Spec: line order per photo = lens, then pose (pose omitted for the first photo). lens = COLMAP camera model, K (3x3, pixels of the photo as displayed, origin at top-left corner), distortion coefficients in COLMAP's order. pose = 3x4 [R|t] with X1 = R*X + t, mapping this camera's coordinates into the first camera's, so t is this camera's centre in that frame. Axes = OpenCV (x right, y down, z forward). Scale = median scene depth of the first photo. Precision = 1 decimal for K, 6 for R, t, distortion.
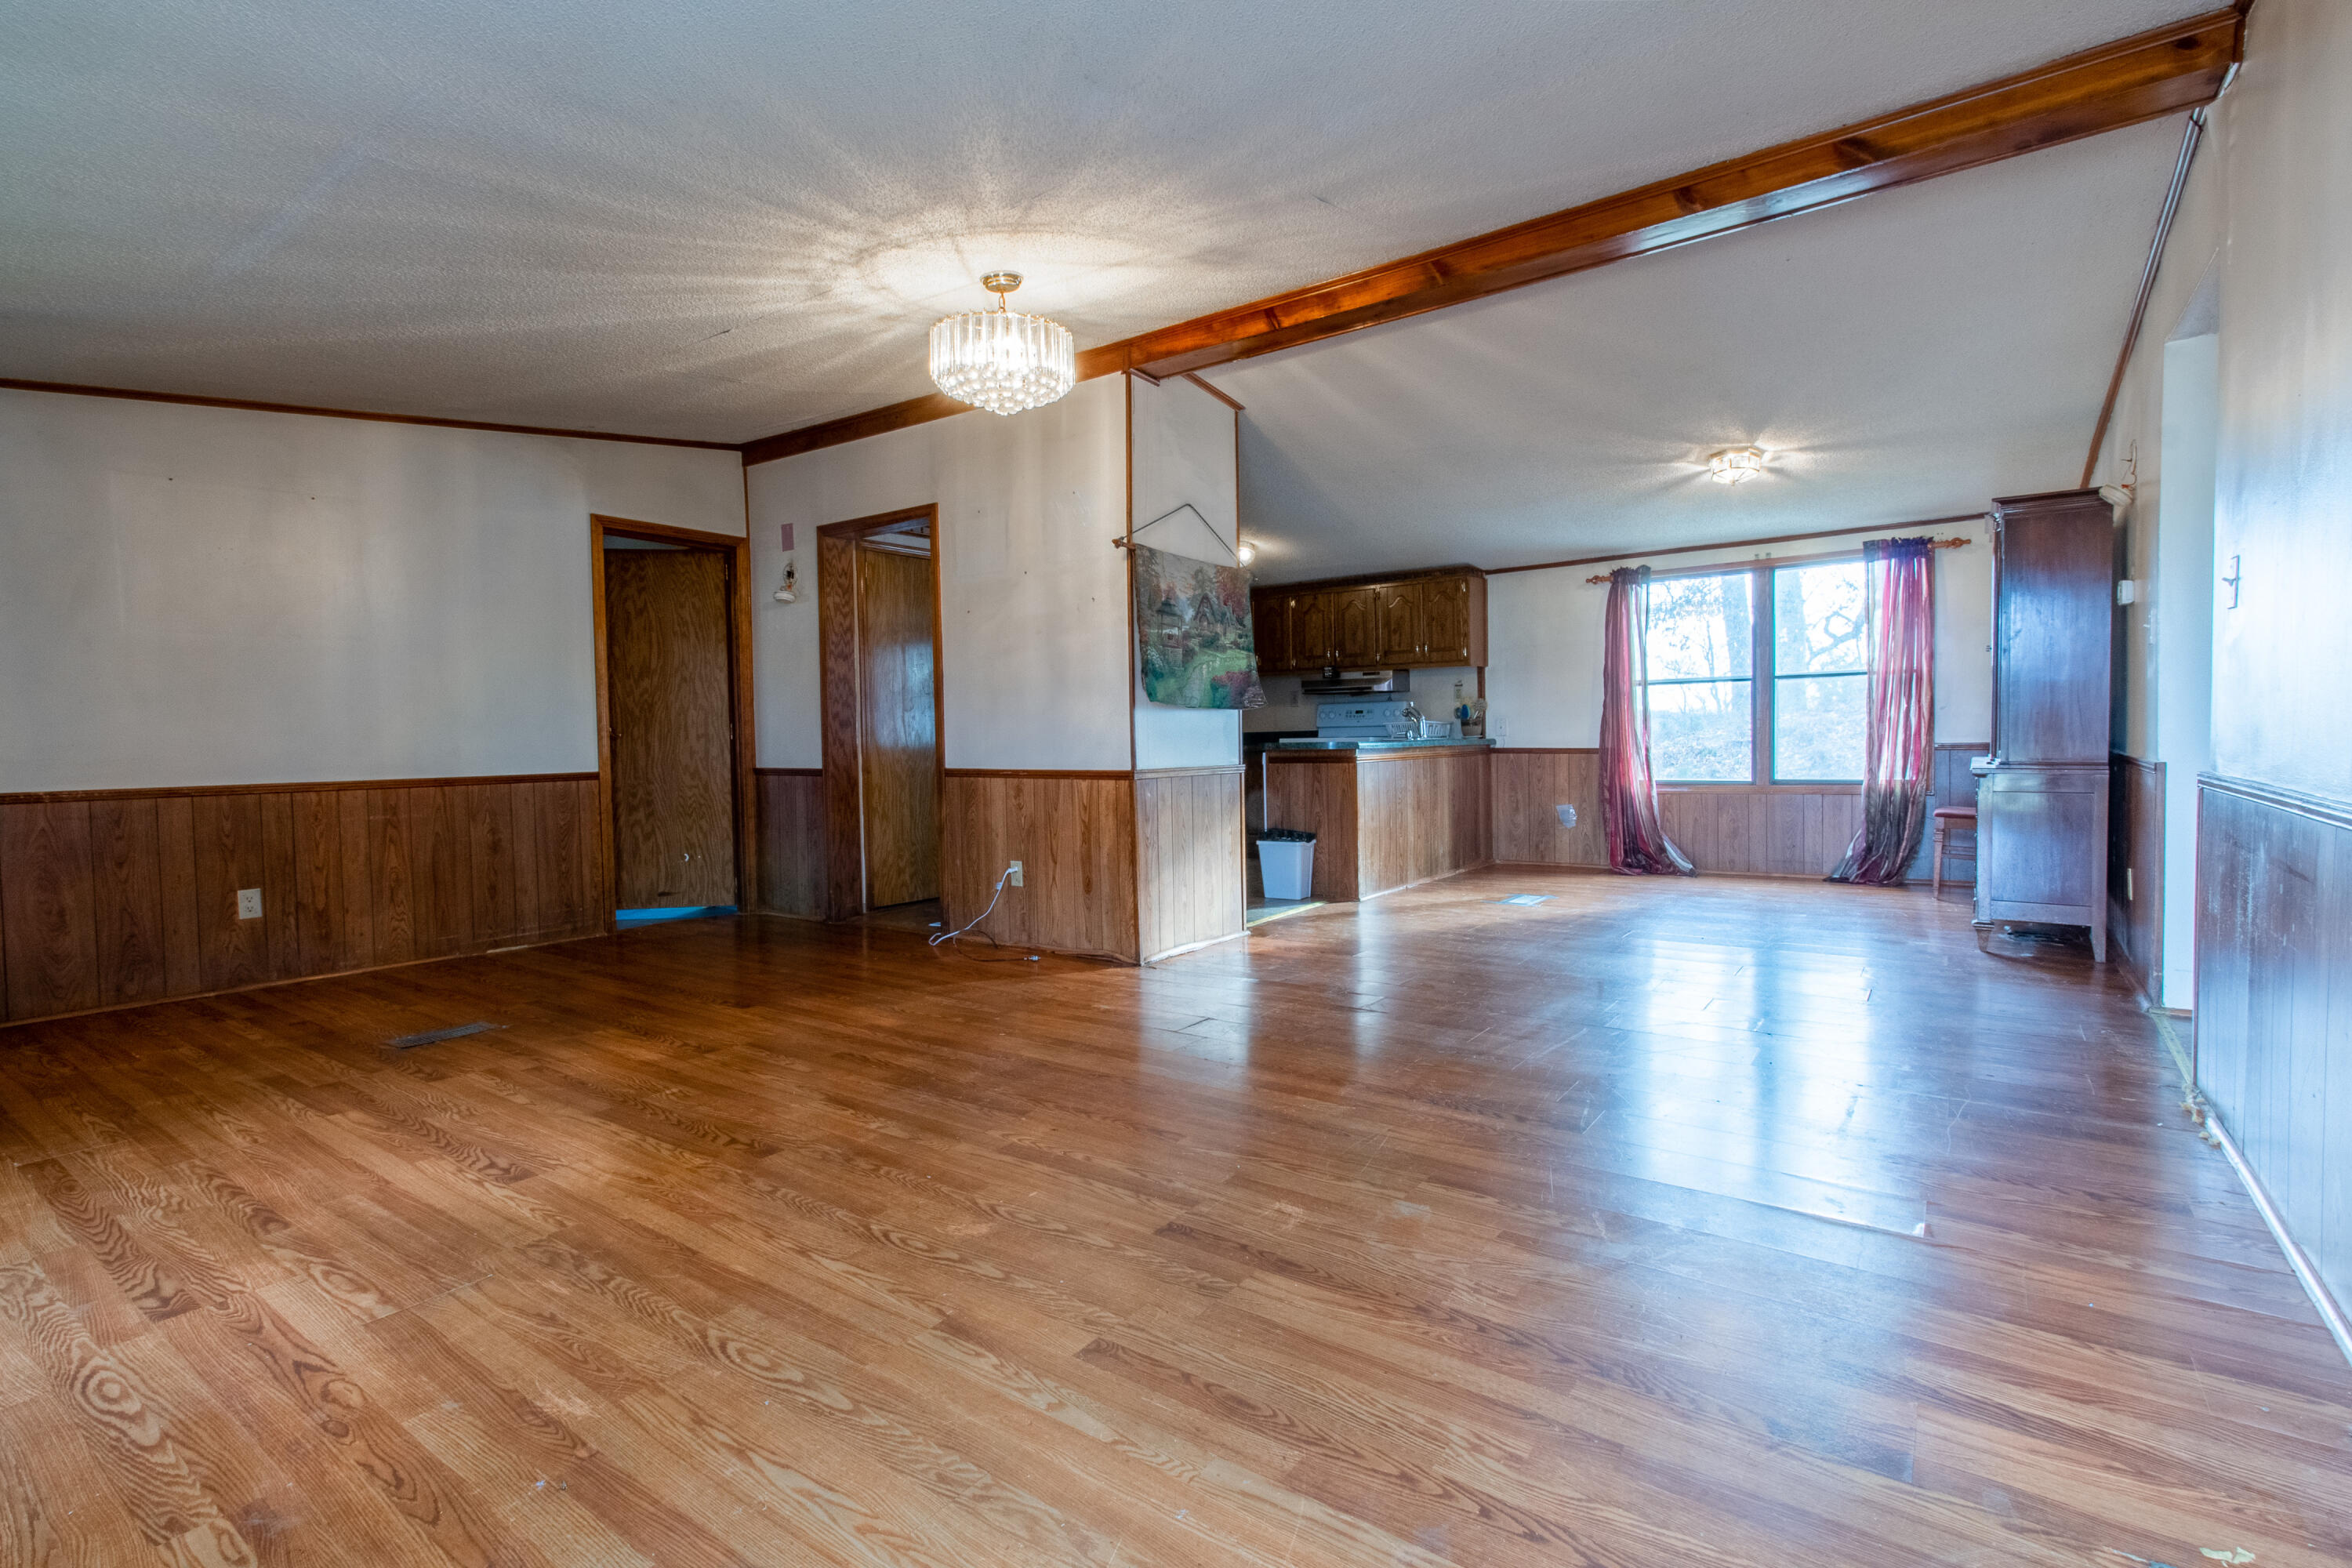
lens RADIAL K [[1076.2, 0, 1186.6], [0, 1076.2, 768.7], [0, 0, 1]] dist [-0.005110, 0.003561]
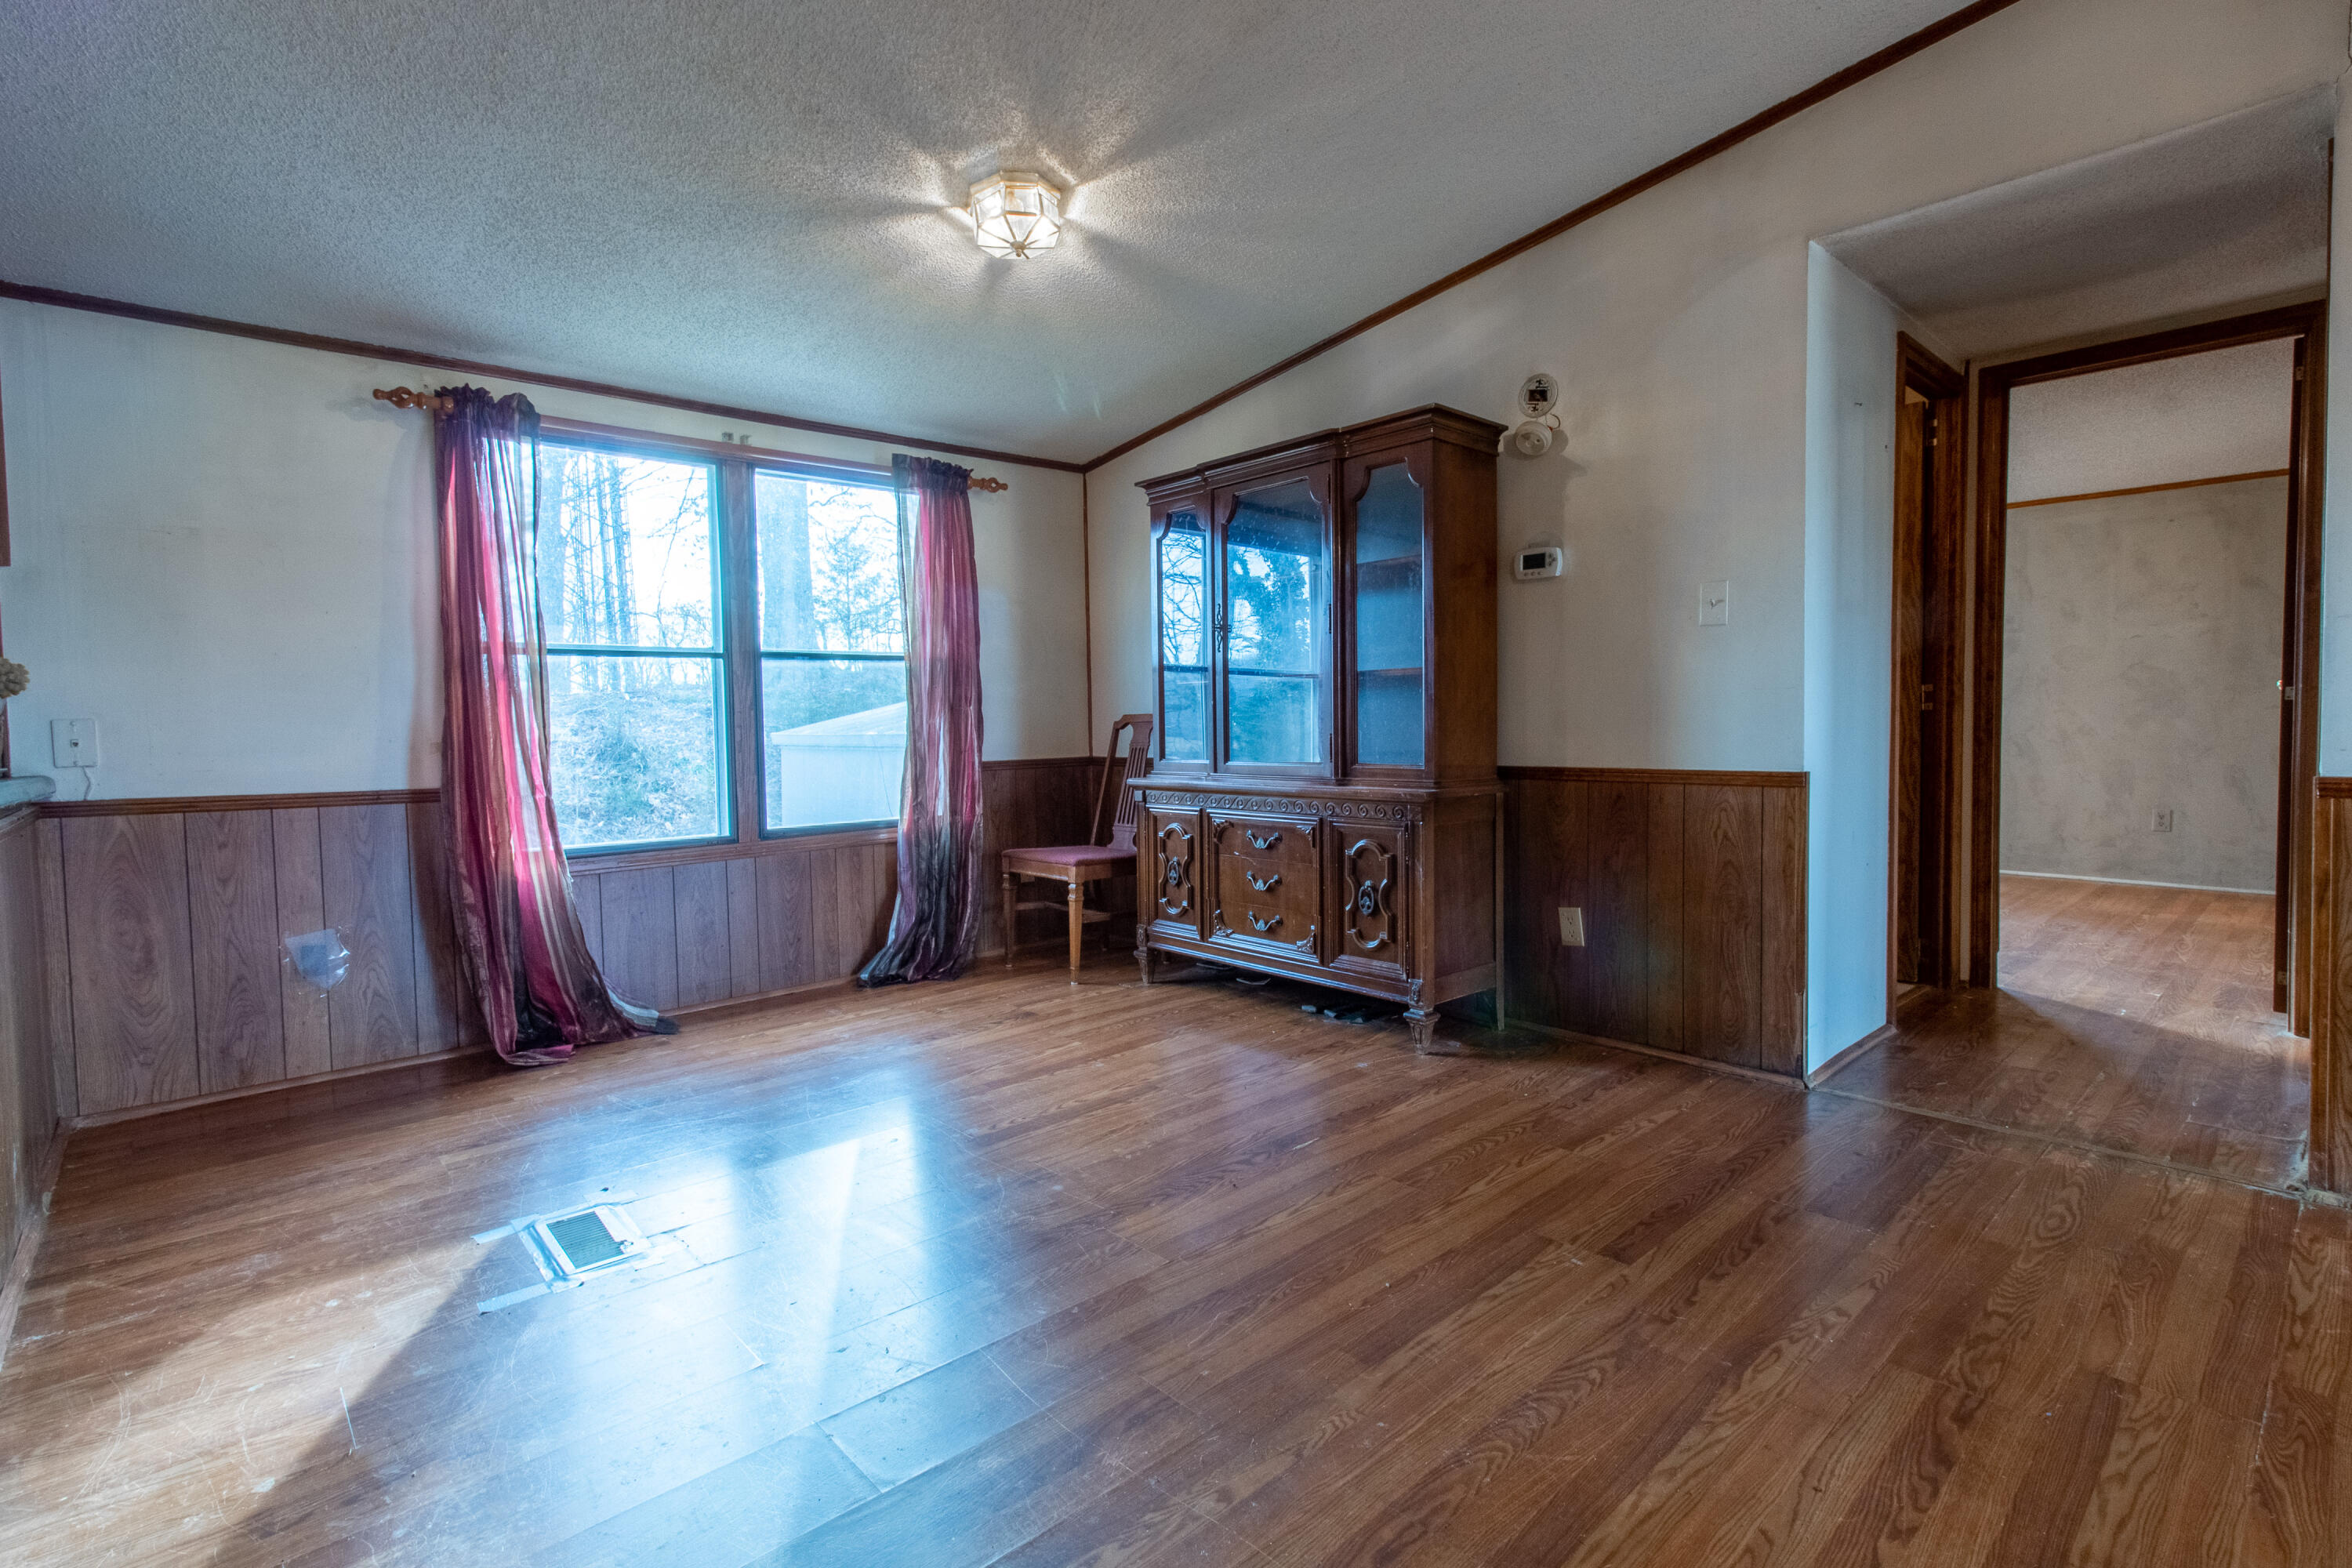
lens RADIAL K [[1076.2, 0, 1189.1], [0, 1076.2, 767.8], [0, 0, 1]] dist [-0.005110, 0.003561]
pose [[0.201453, -0.024617, 0.979189, 0.059357], [0.046197, 0.998810, 0.015606, -0.058213], [-0.978408, 0.042092, 0.202350, 1.718965]]
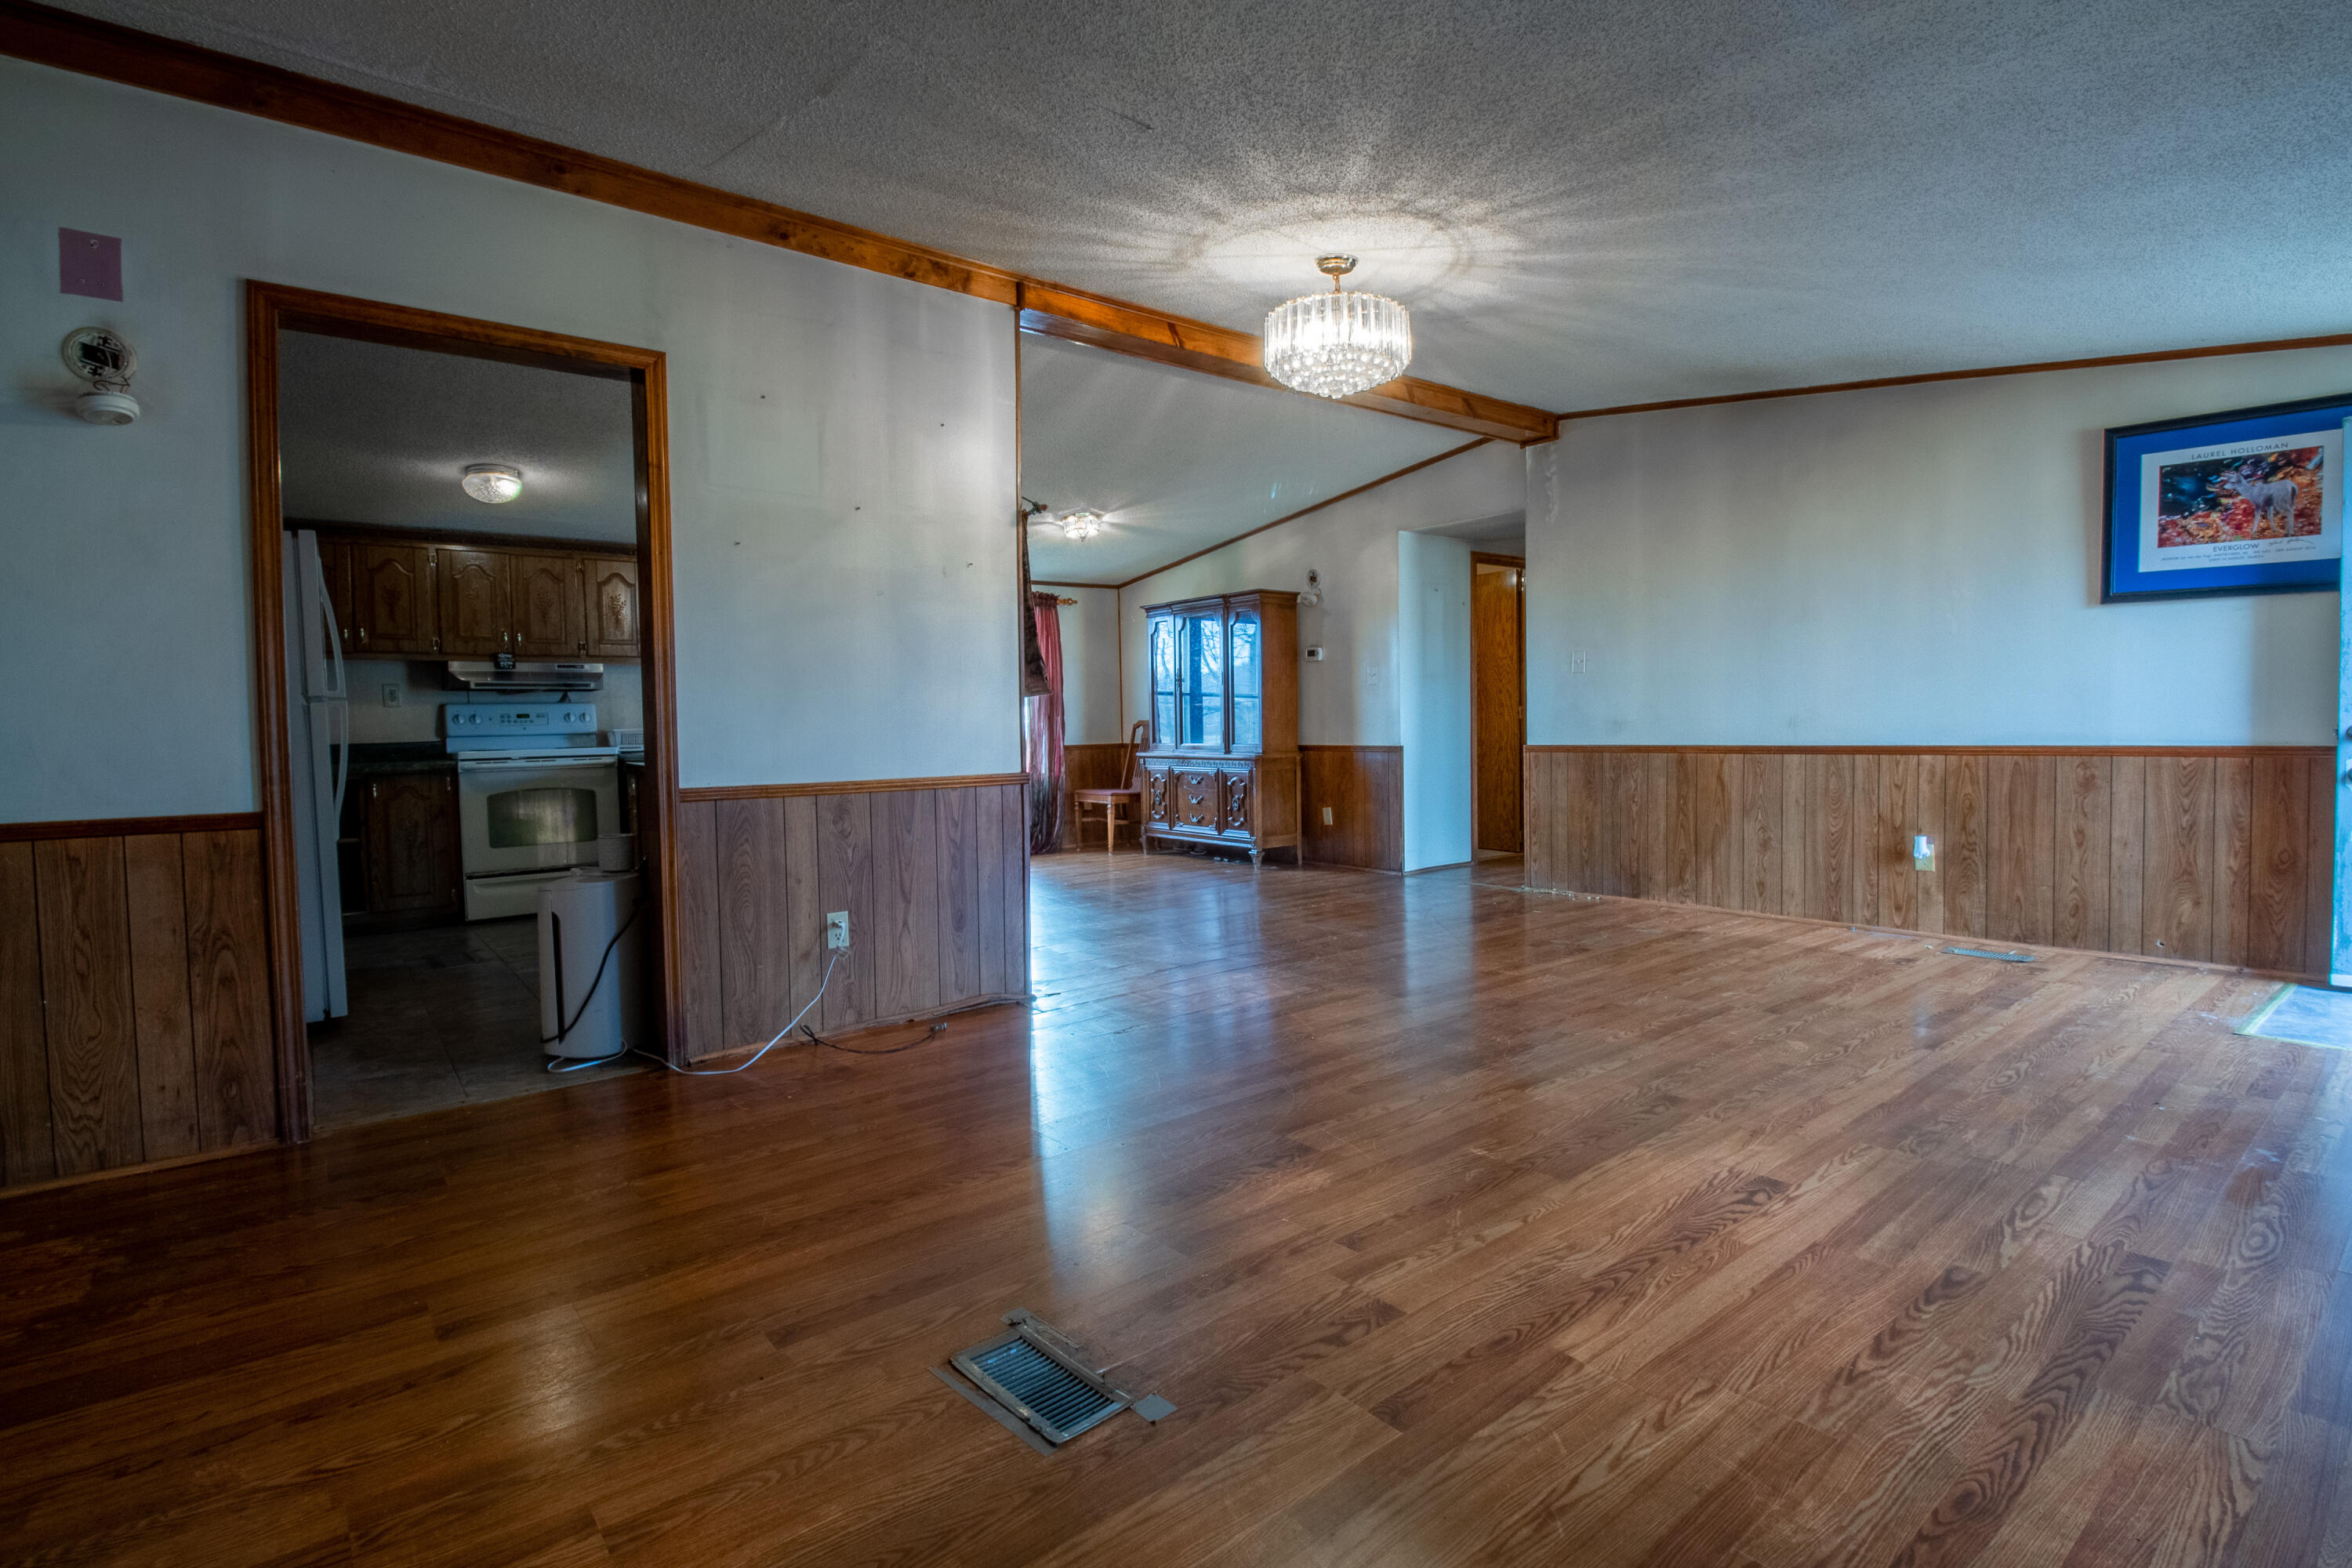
lens RADIAL K [[1118.7, 0, 1178.2], [0, 1118.7, 782.6], [0, 0, 1]] dist [-0.009362, -0.005574]
pose [[0.272374, -0.037667, 0.961454, -1.540569], [0.045410, 0.998623, 0.026259, -0.015939], [-0.961119, 0.036507, 0.273709, 1.115071]]
